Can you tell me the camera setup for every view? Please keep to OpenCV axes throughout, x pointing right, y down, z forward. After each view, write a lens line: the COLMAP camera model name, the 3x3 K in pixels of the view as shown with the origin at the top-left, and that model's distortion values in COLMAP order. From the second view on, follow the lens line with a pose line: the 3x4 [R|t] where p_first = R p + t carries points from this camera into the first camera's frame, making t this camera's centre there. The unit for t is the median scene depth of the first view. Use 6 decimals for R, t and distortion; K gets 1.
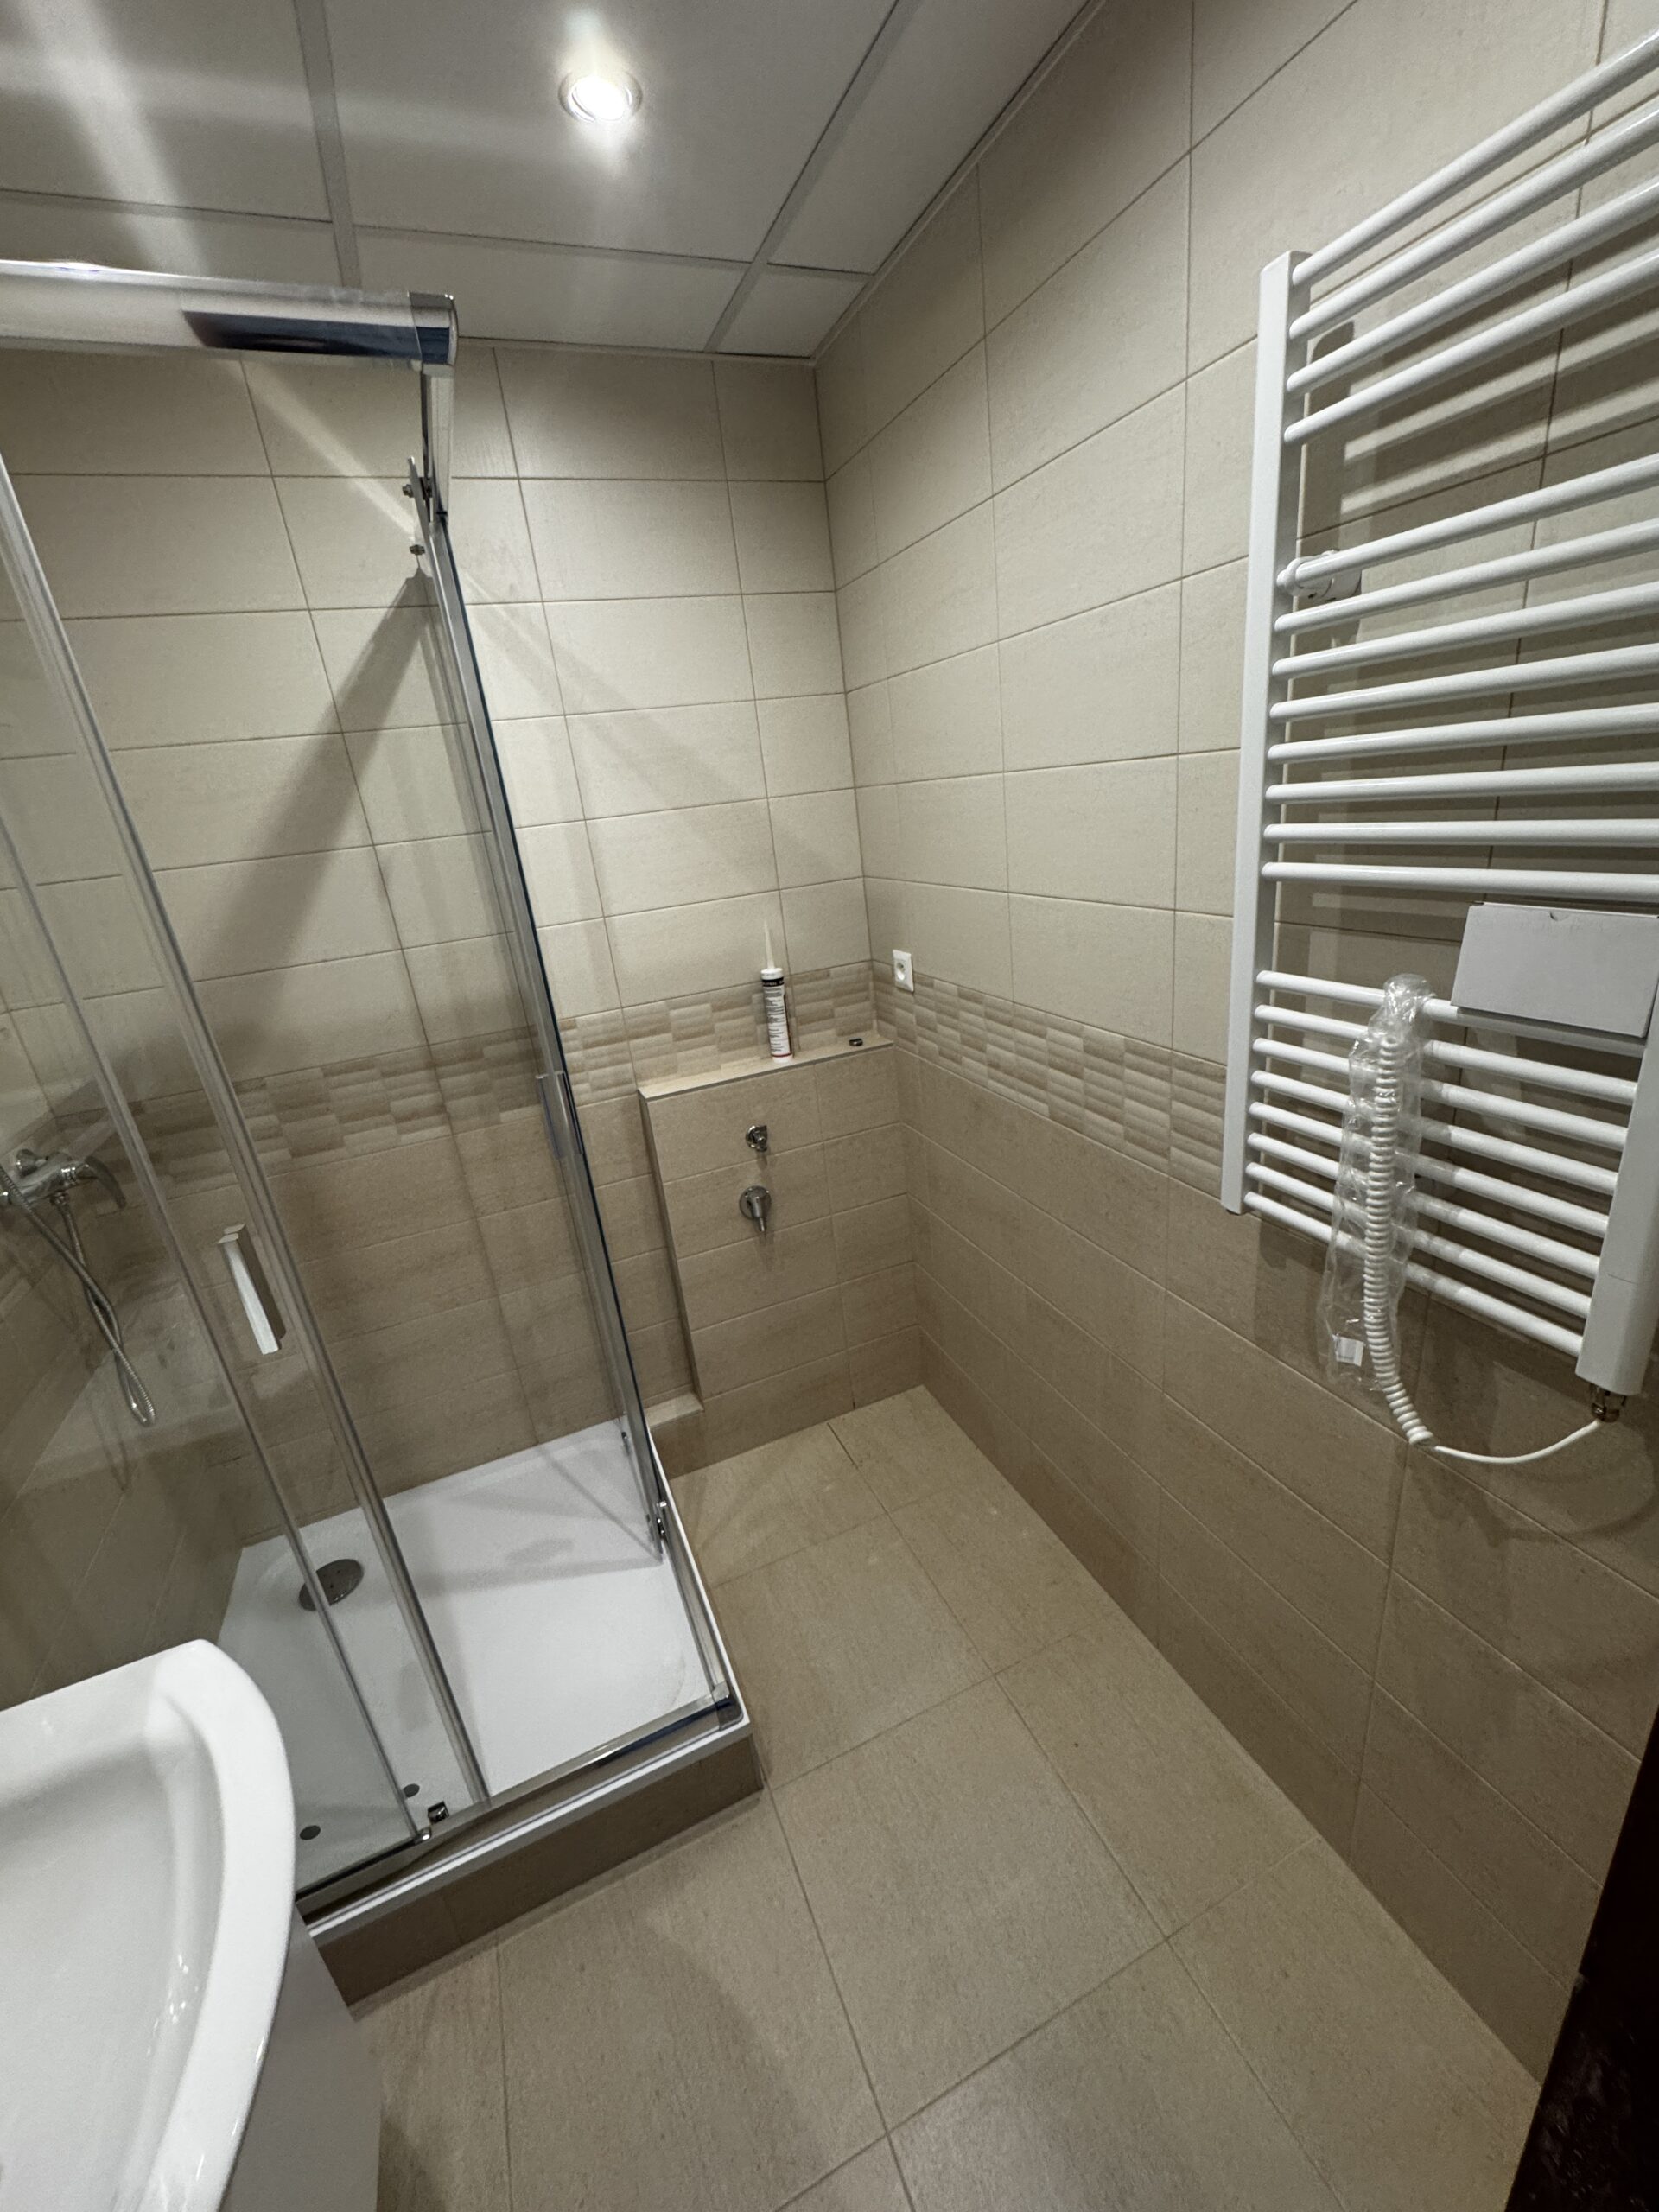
lens RADIAL K [[882.7, 0, 836.0], [0, 882.7, 1104.4], [0, 0, 1]] dist [-0.001129, 0.000184]
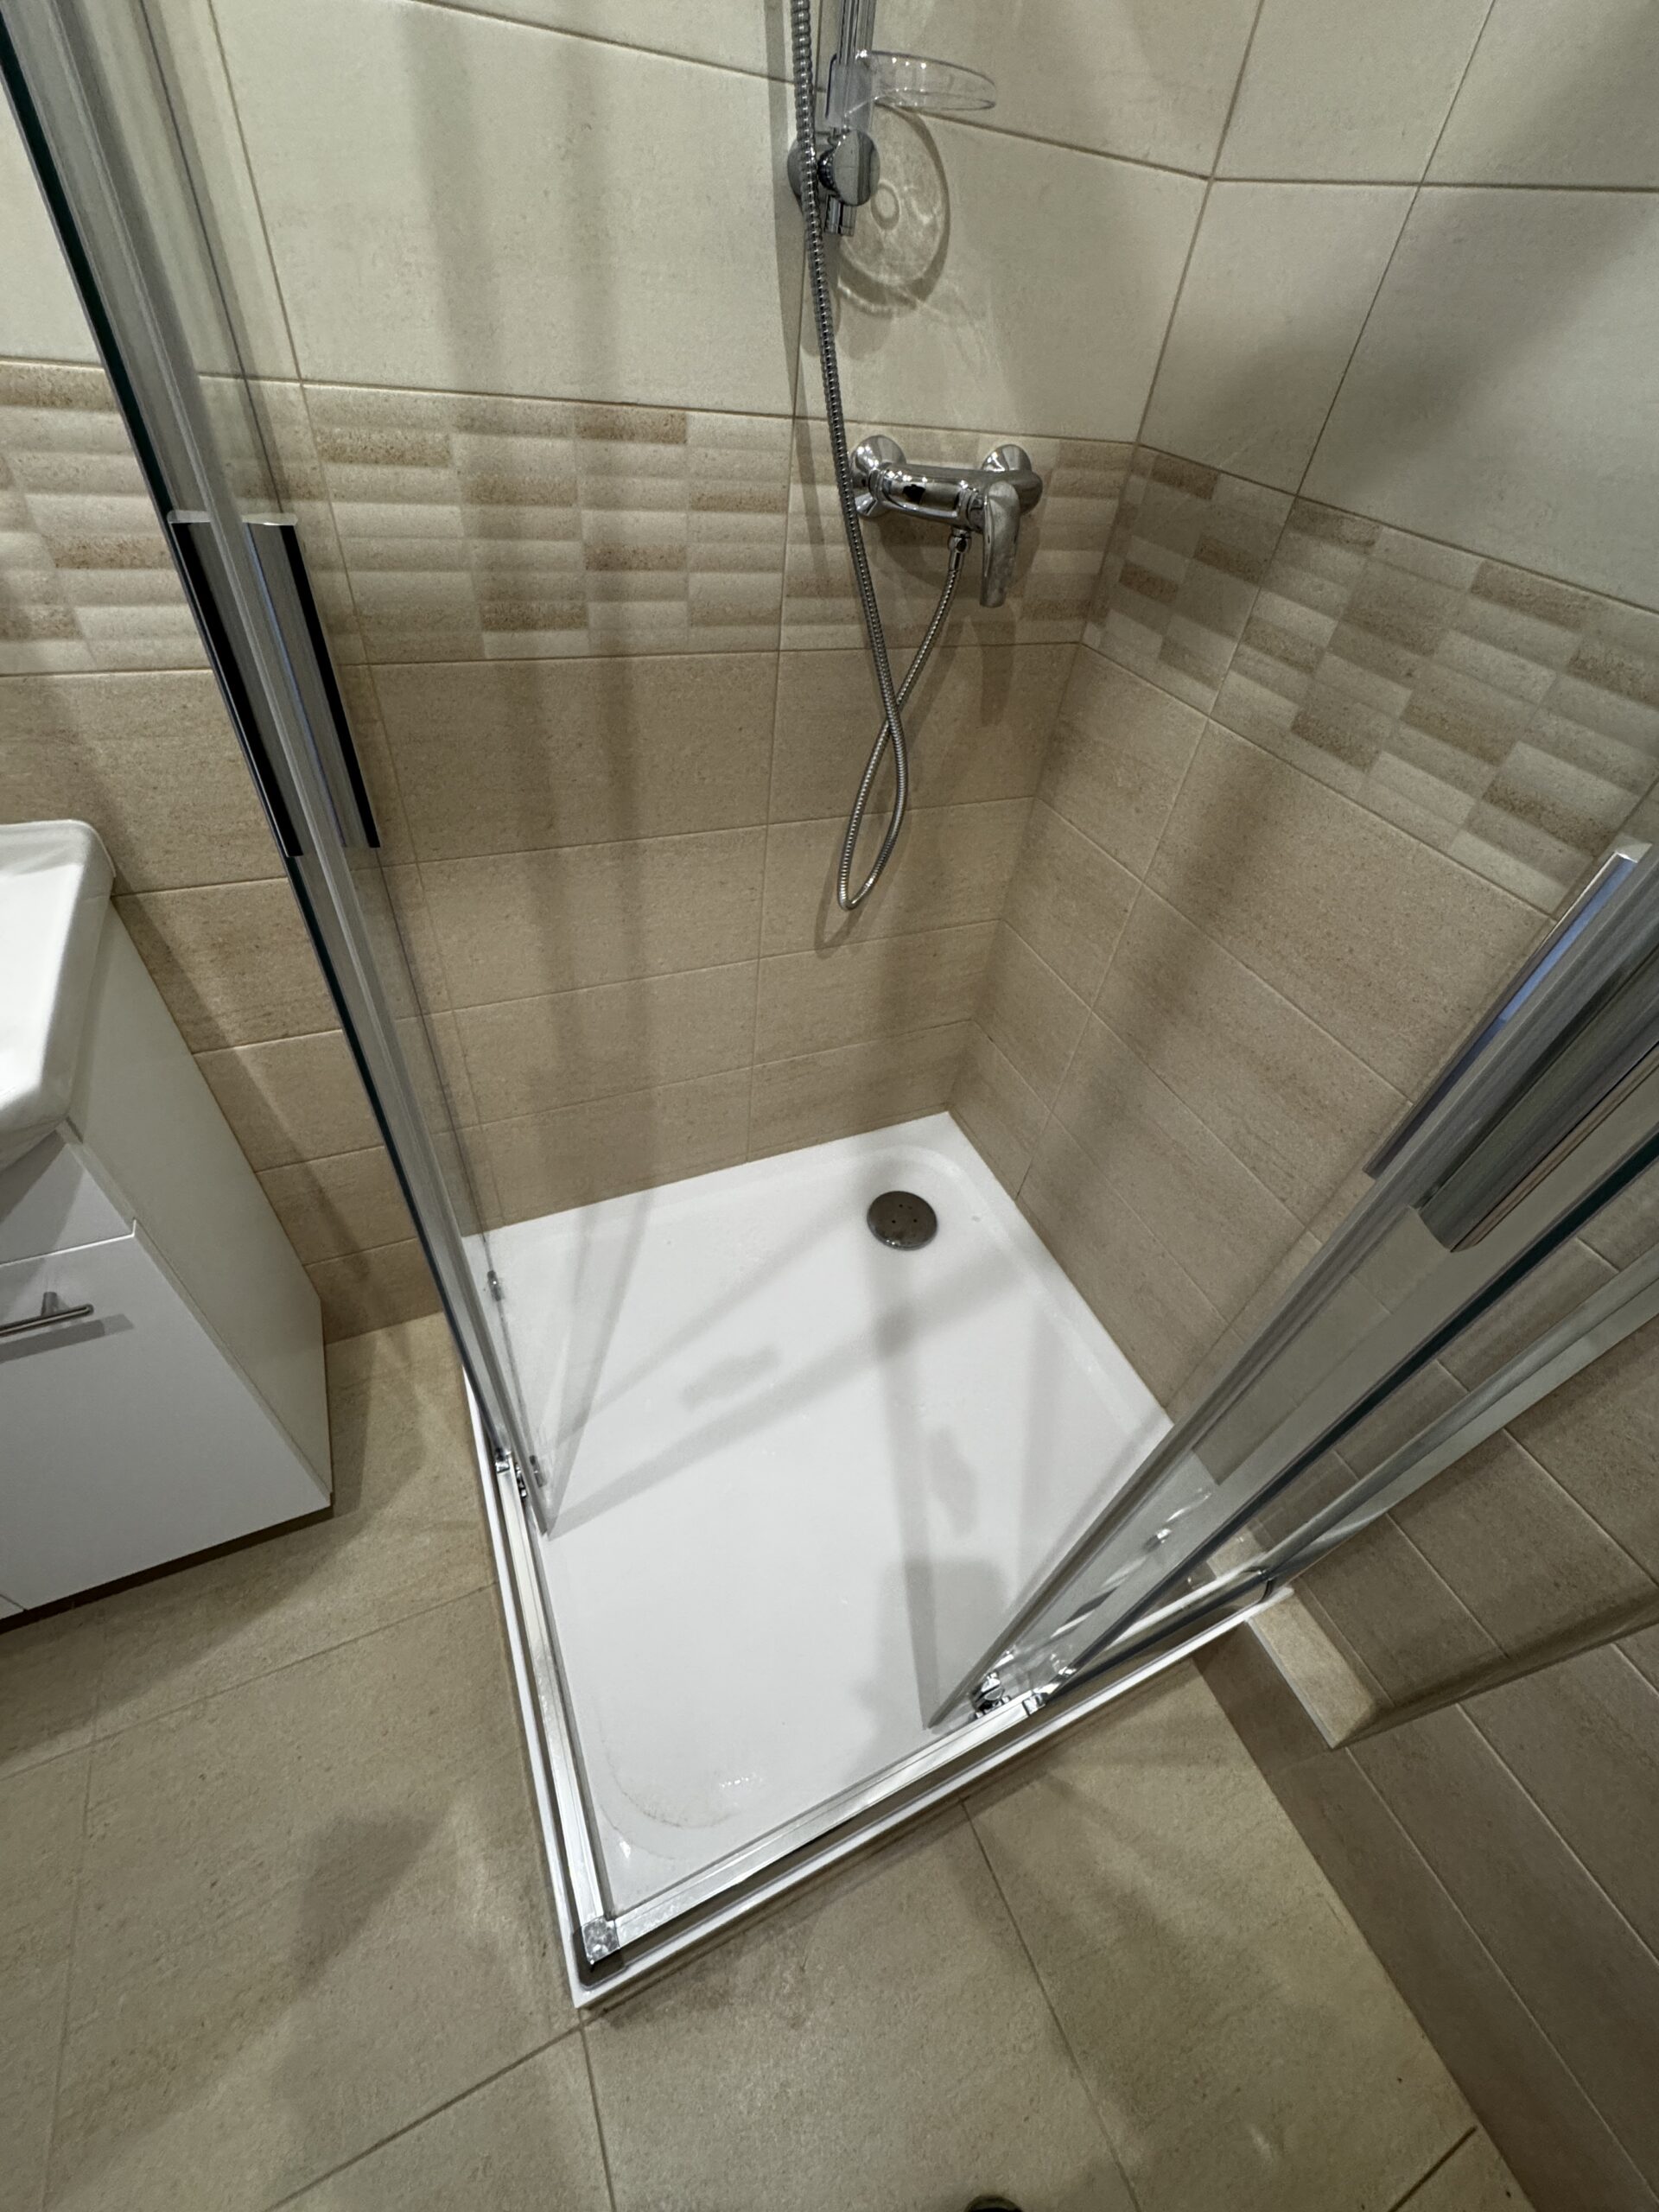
lens RADIAL K [[882.7, 0, 836.0], [0, 882.7, 1104.4], [0, 0, 1]] dist [-0.001129, 0.000184]
pose [[0.008939, 0.770647, -0.637199, -0.143539], [-0.446855, 0.573138, 0.686901, -0.041837], [0.894562, 0.278595, 0.349491, 0.640331]]
